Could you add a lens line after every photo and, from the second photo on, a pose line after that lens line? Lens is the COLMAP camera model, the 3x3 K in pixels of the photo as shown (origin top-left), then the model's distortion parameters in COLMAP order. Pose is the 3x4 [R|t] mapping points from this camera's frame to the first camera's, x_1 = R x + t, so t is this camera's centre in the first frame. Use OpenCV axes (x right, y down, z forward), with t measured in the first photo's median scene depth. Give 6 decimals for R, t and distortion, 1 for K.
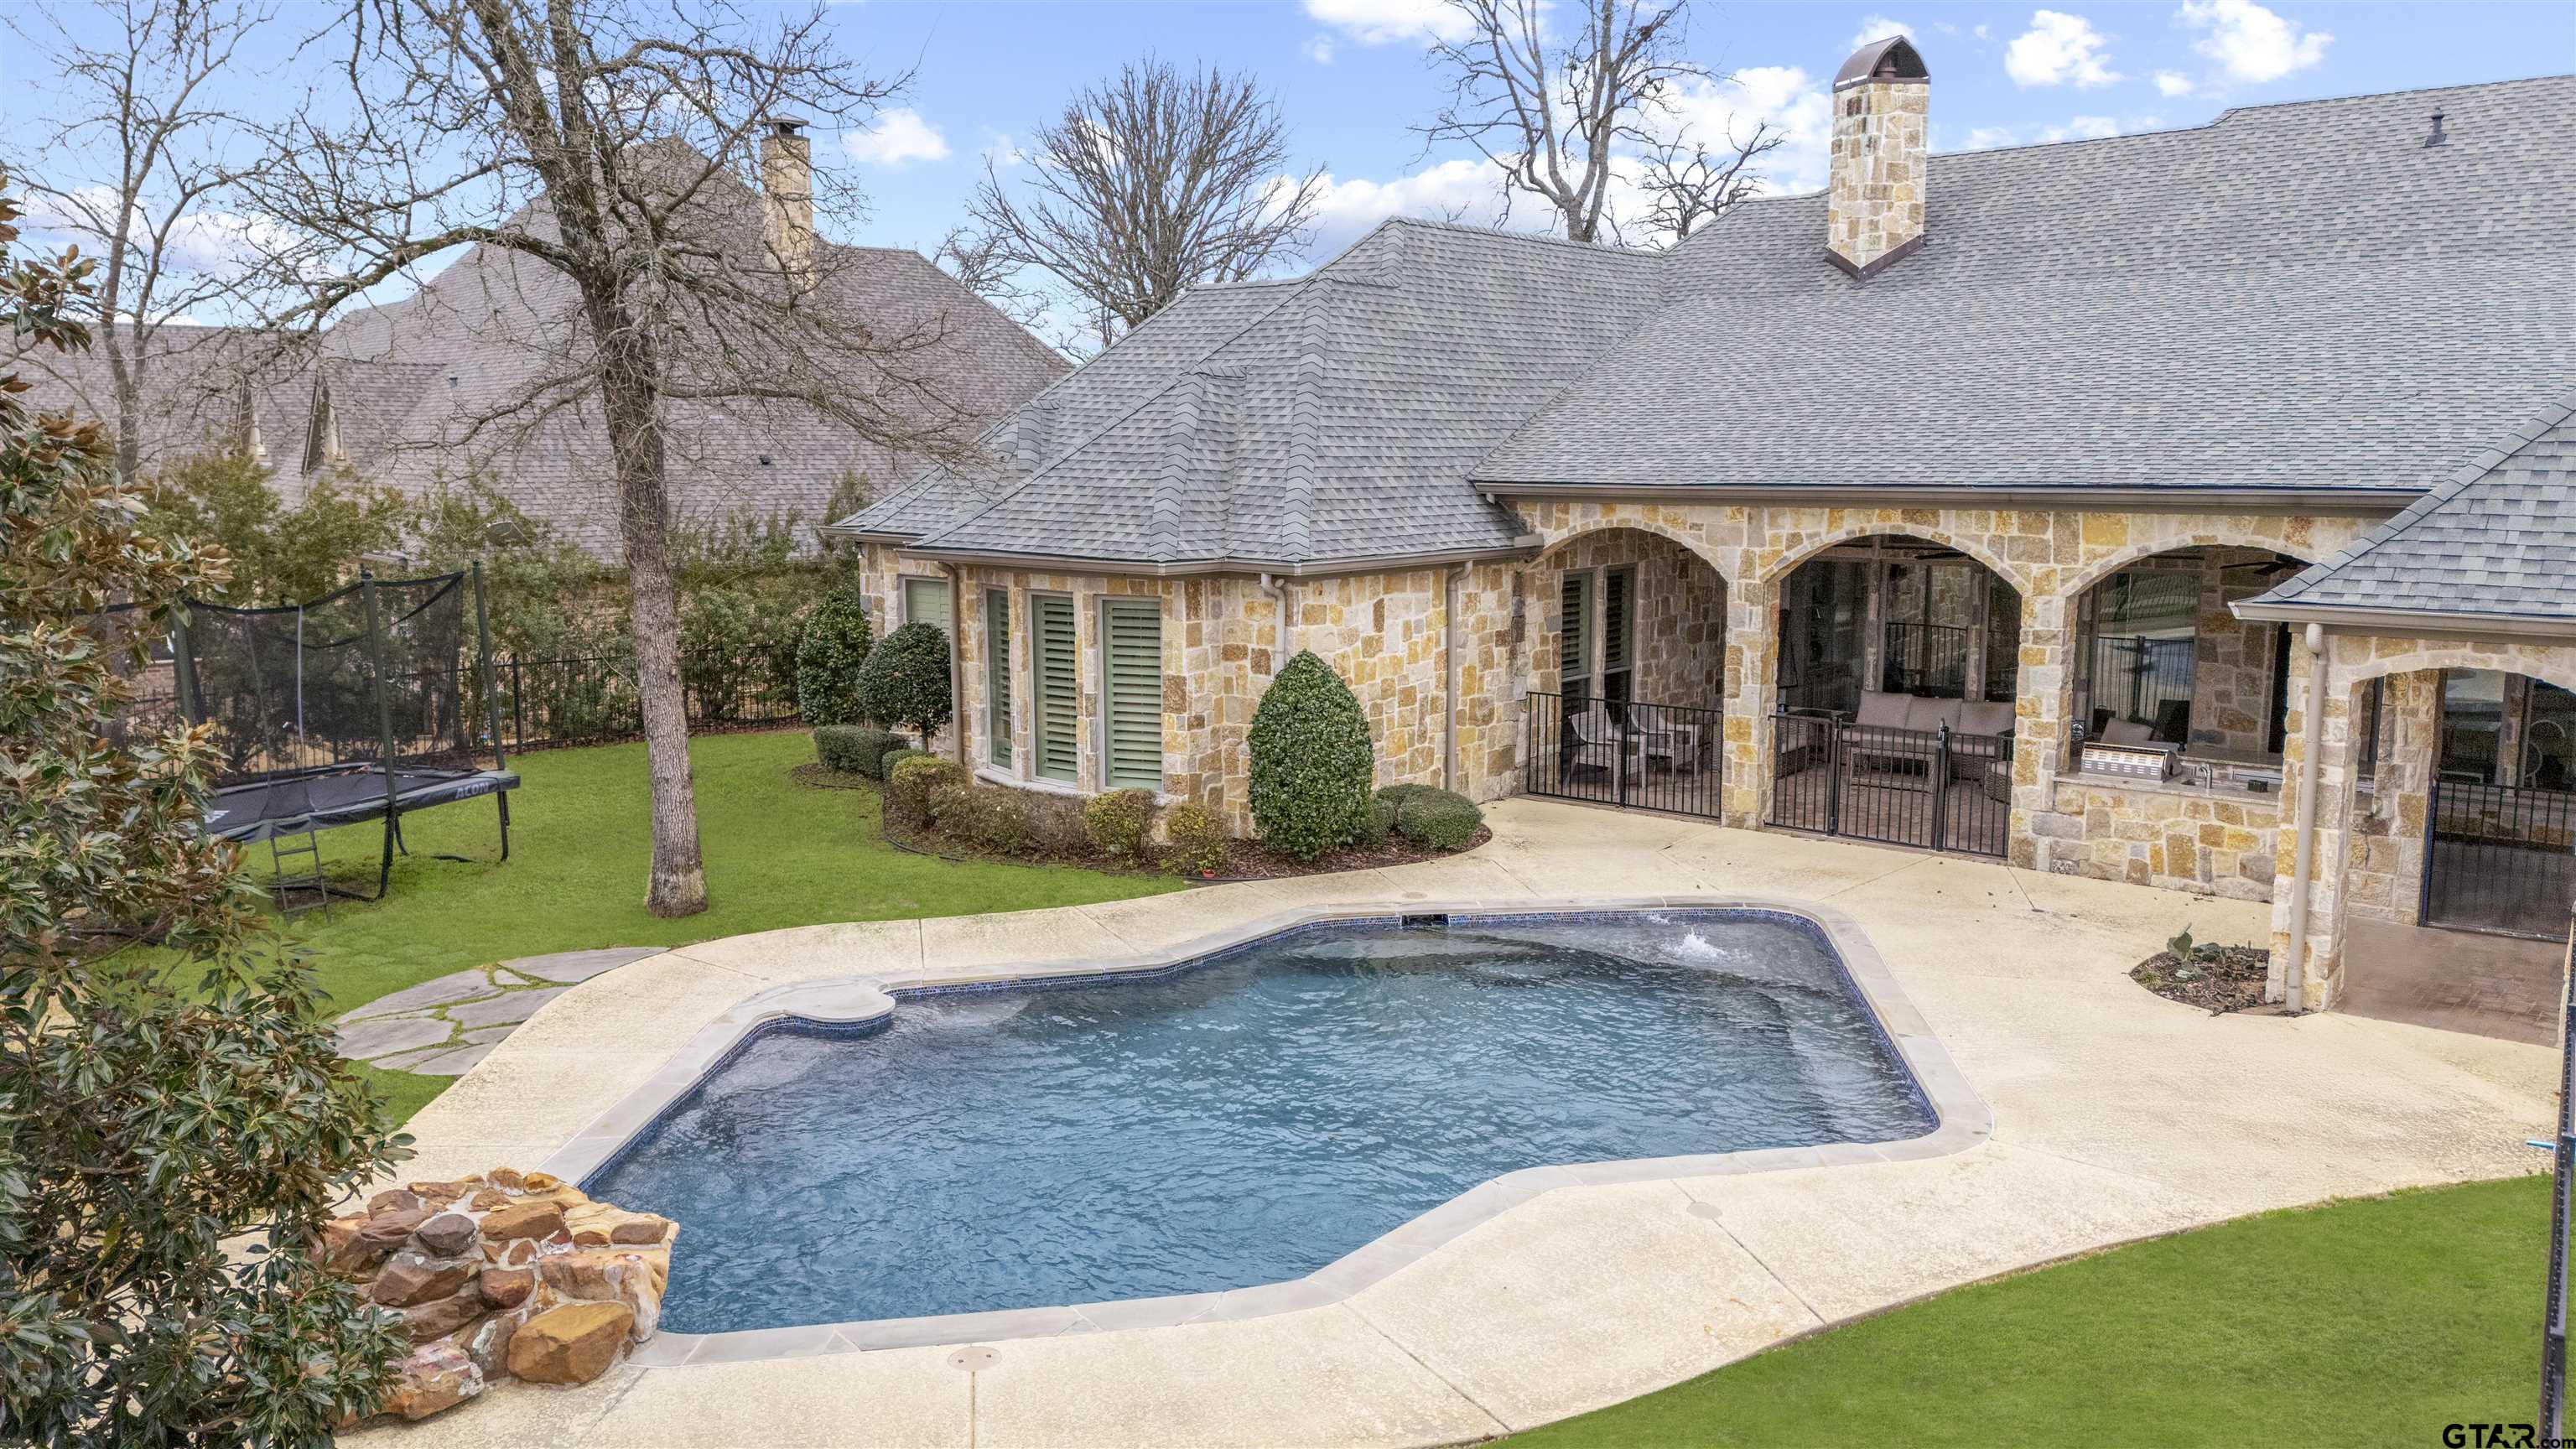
lens RADIAL K [[1887.9, 0, 1288.0], [0, 1887.9, 724.5], [0, 0, 1]] dist [0.076027, -0.092139]
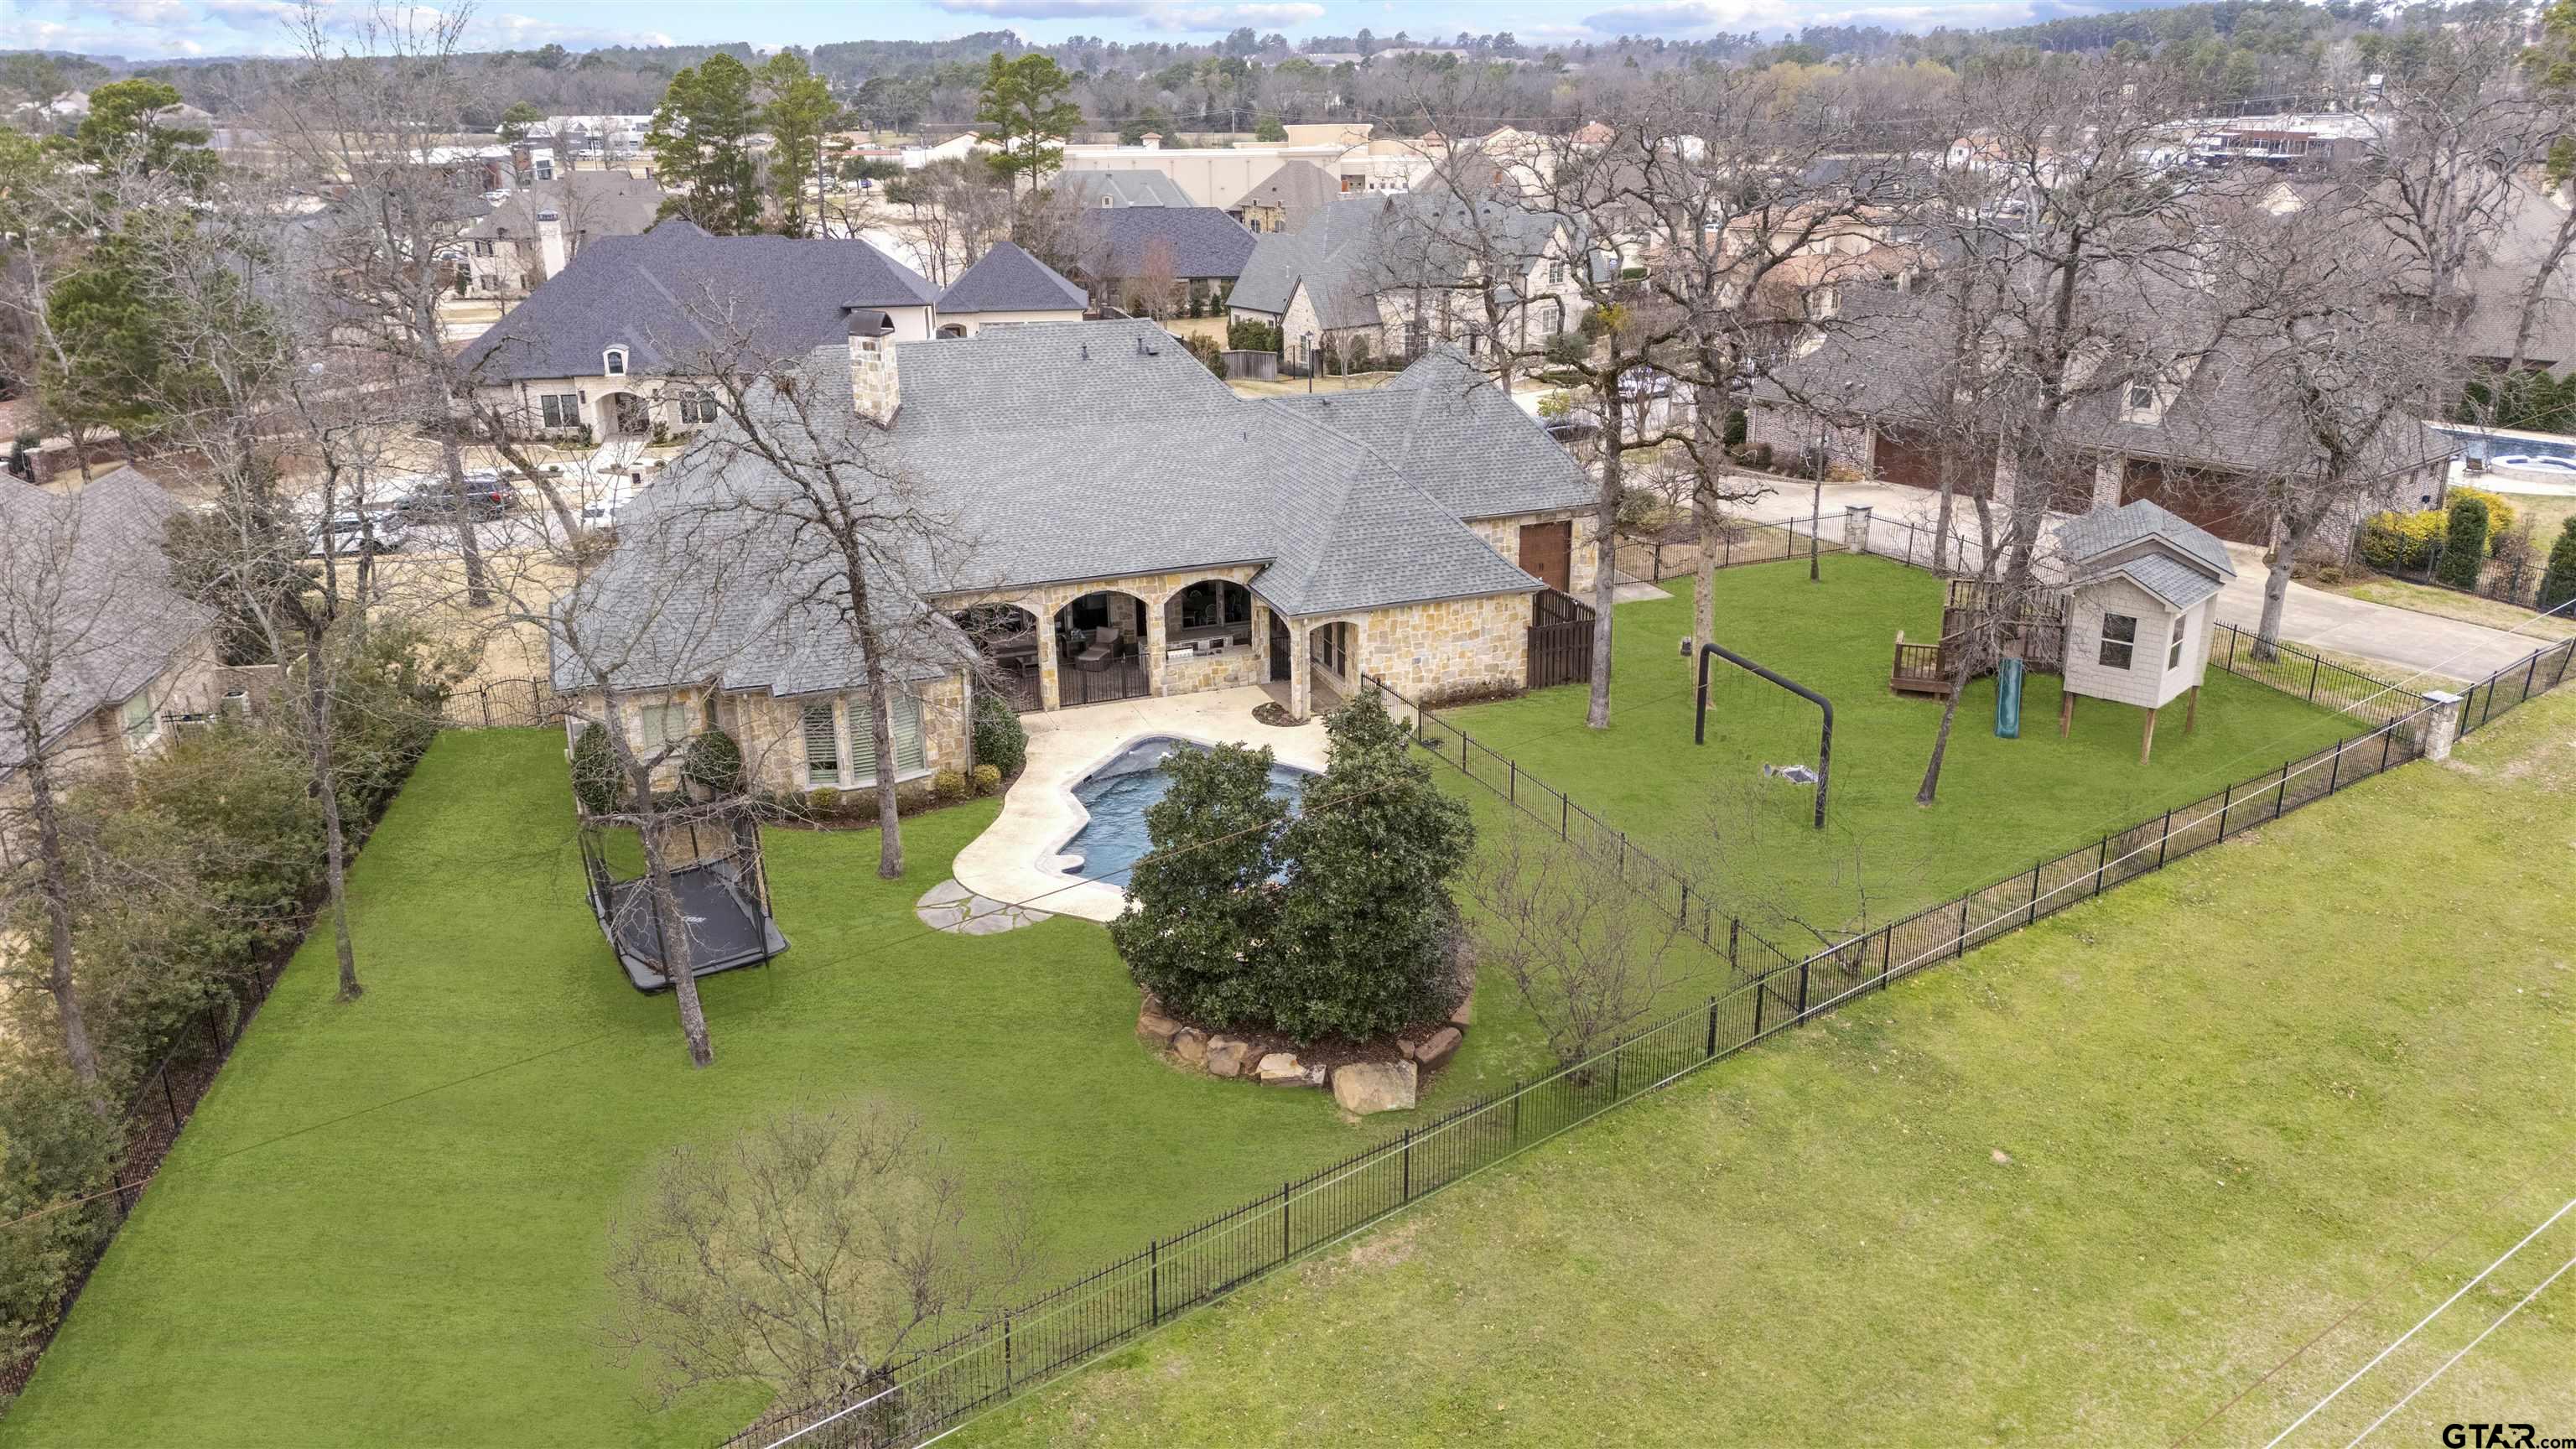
lens RADIAL K [[1887.9, 0, 1288.0], [0, 1887.9, 724.5], [0, 0, 1]] dist [0.076027, -0.092139]
pose [[0.494273, -0.294792, 0.817797, -1.846906], [0.142208, 0.955493, 0.258477, -0.590445], [-0.857596, -0.011461, 0.514196, -0.620004]]
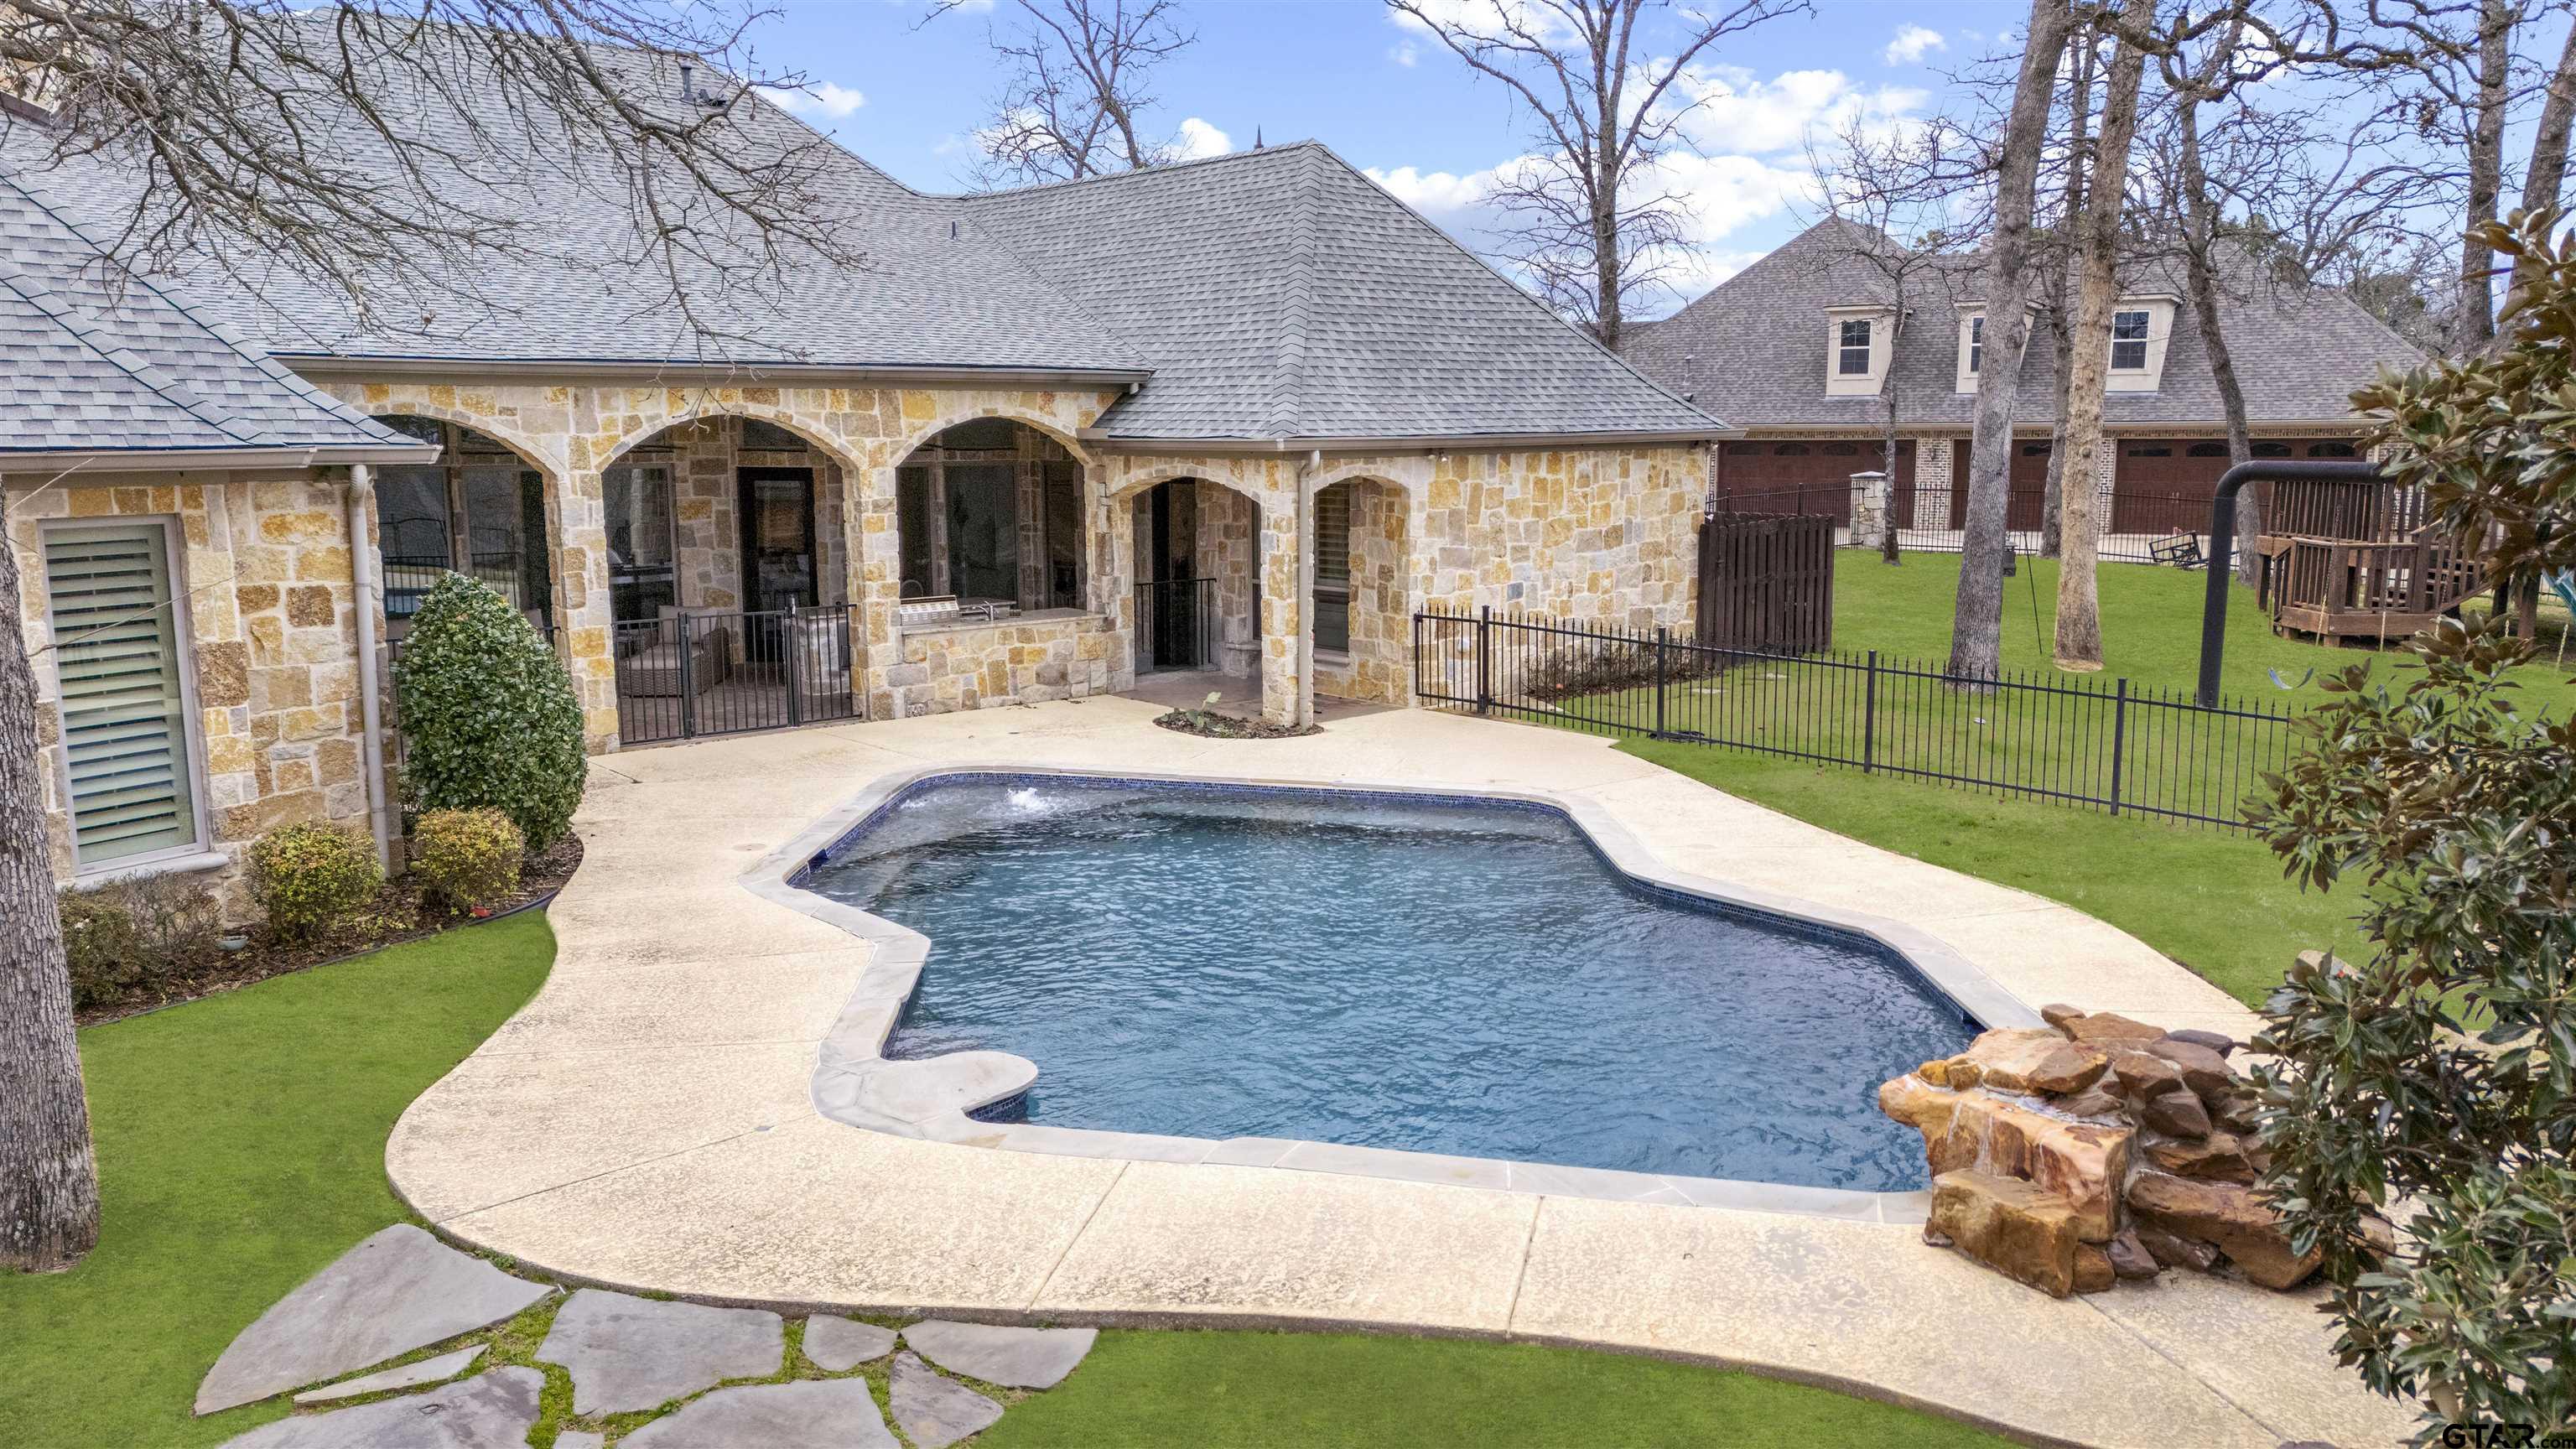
lens RADIAL K [[1887.9, 0, 1288.0], [0, 1887.9, 724.5], [0, 0, 1]] dist [0.076027, -0.092139]
pose [[0.160781, -0.156879, 0.974443, -0.636359], [0.150426, 0.979648, 0.132897, -0.031690], [-0.975460, 0.125214, 0.181107, 0.581069]]
